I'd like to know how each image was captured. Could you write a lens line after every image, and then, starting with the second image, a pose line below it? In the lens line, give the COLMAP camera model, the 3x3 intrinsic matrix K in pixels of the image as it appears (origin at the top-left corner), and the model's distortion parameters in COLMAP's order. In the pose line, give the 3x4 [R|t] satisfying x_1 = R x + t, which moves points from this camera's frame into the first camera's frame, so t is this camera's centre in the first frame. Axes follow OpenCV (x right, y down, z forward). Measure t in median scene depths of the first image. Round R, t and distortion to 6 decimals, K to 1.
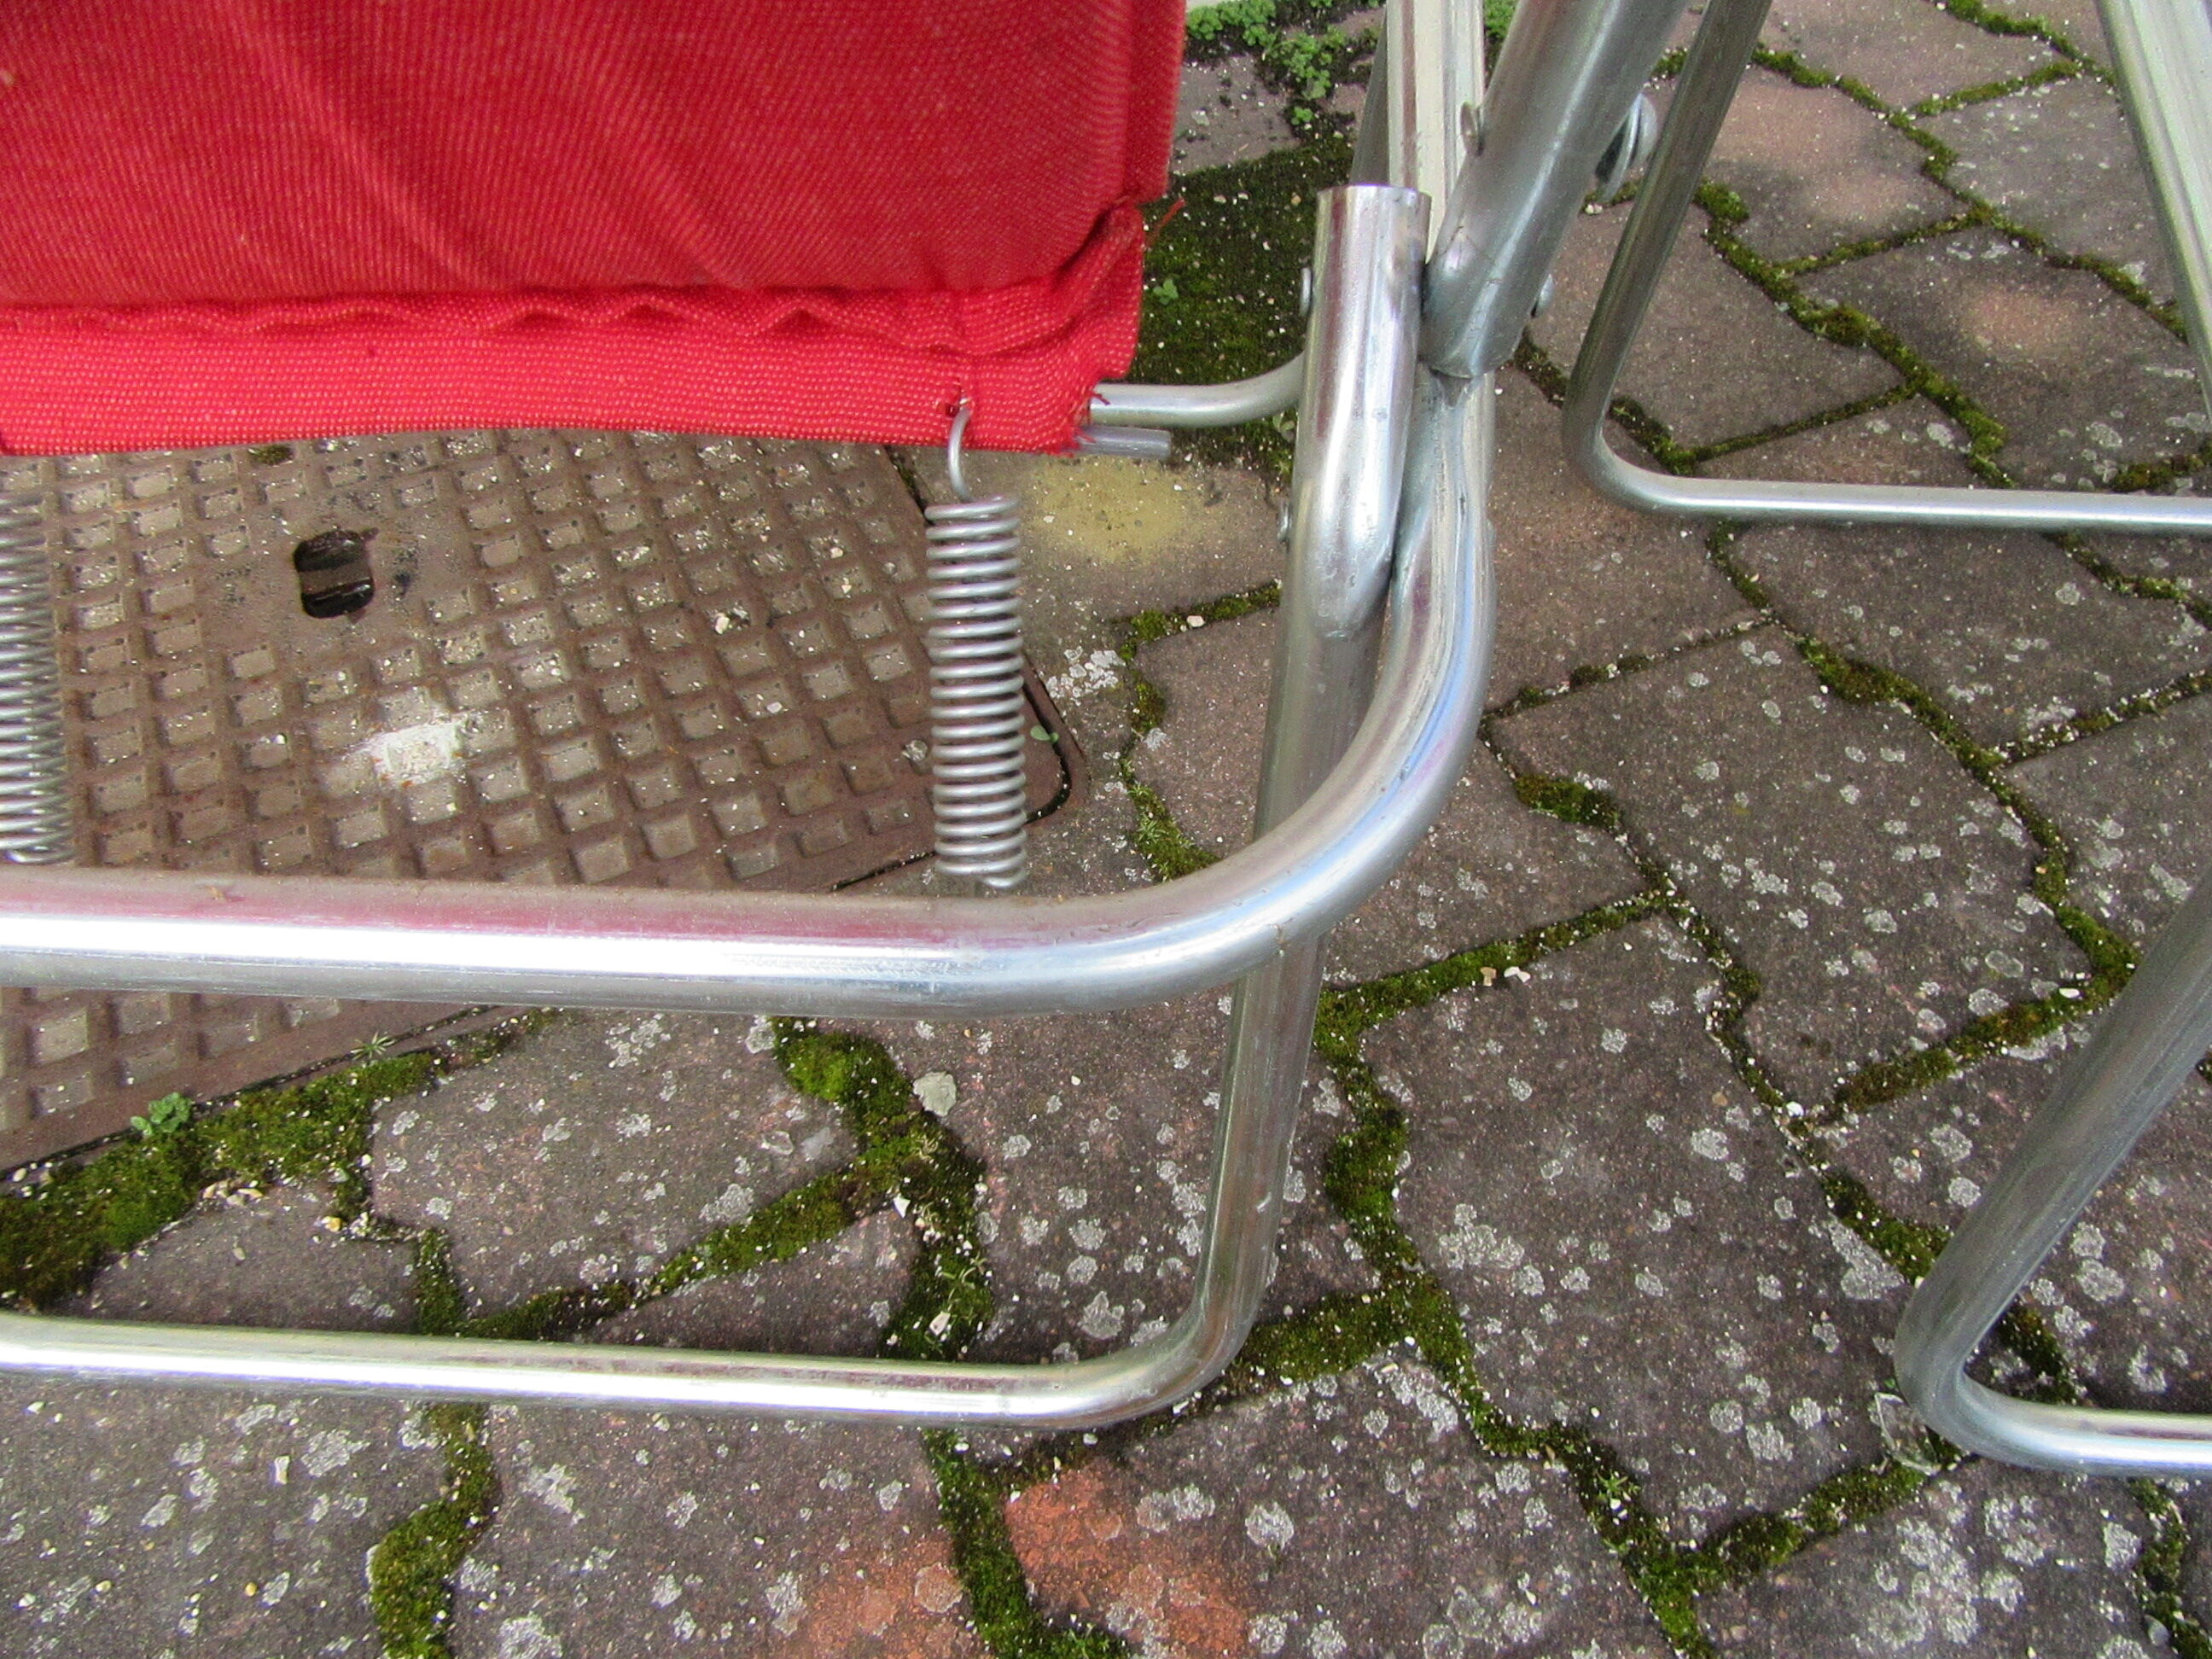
lens RADIAL K [[1640.0, 0, 1106.1], [0, 1640.0, 810.3], [0, 0, 1]] dist [-0.008552, 0.018112]
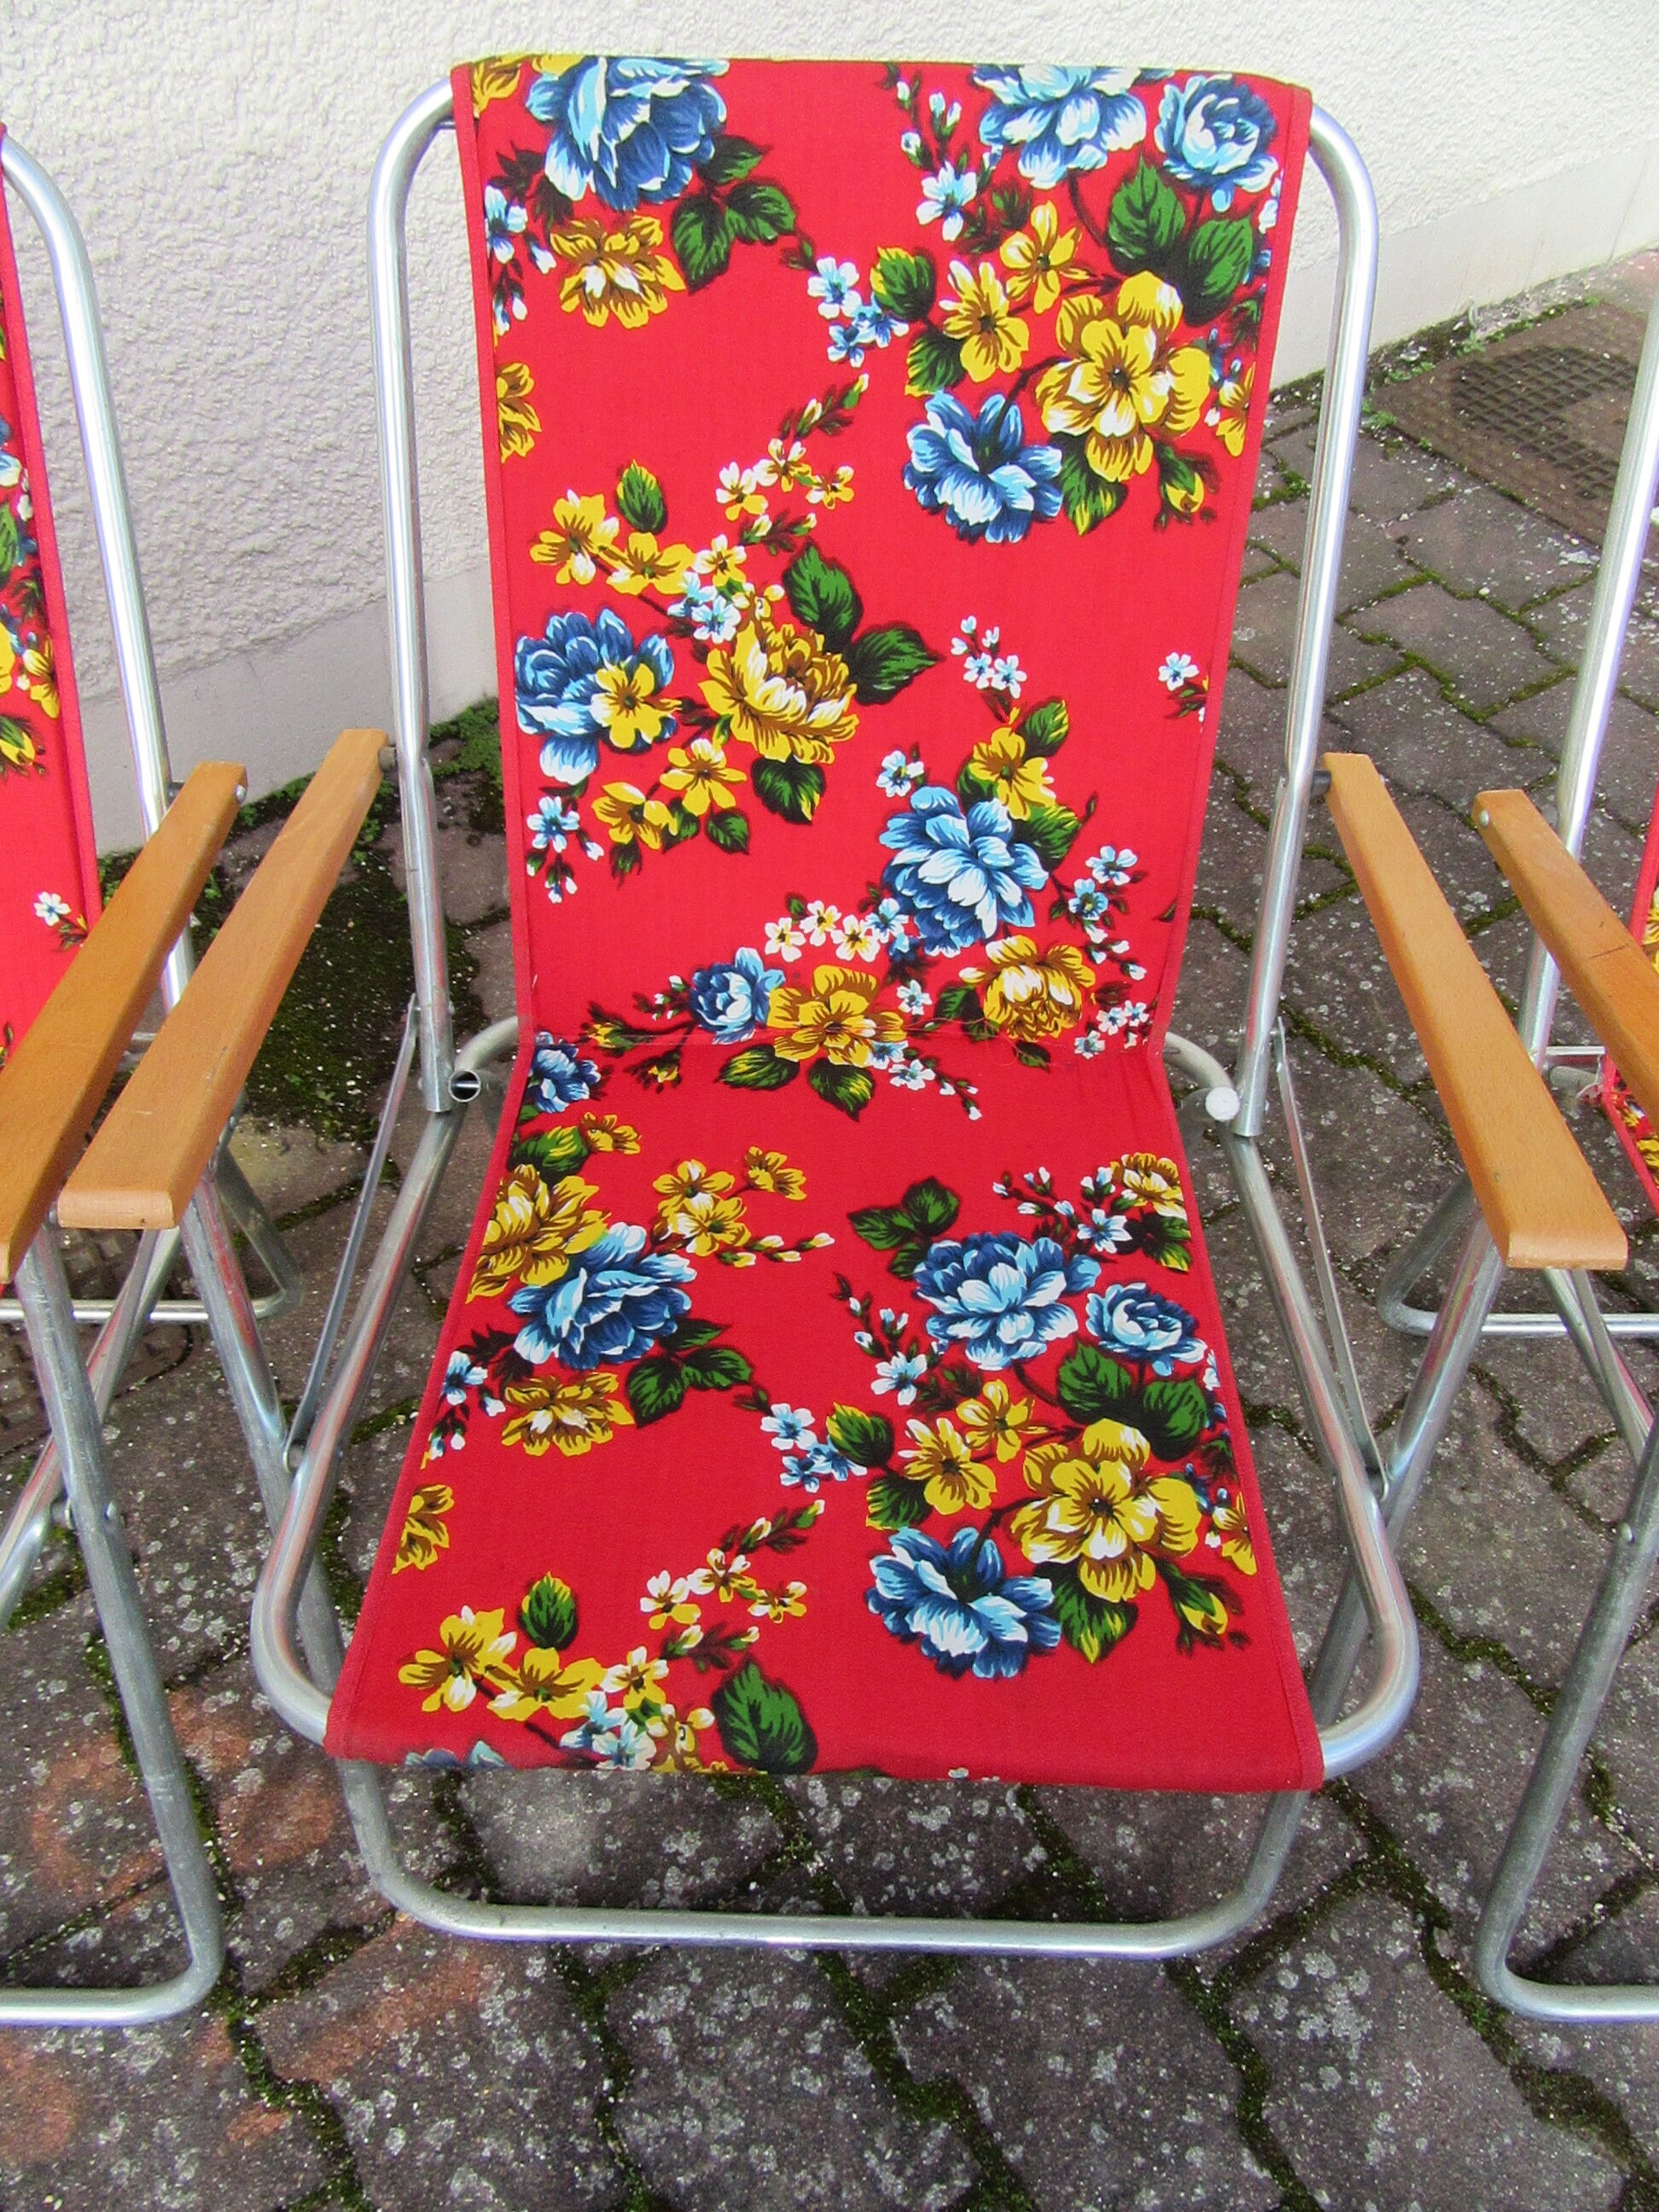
lens RADIAL K [[1640.0, 0, 833.4], [0, 1640.0, 1100.3], [0, 0, 1]] dist [-0.008552, 0.018112]
pose [[0.983460, -0.138442, 0.116788, 0.586218], [0.136774, 0.990353, 0.022214, -0.263773], [-0.118737, -0.005873, 0.992908, -1.077495]]
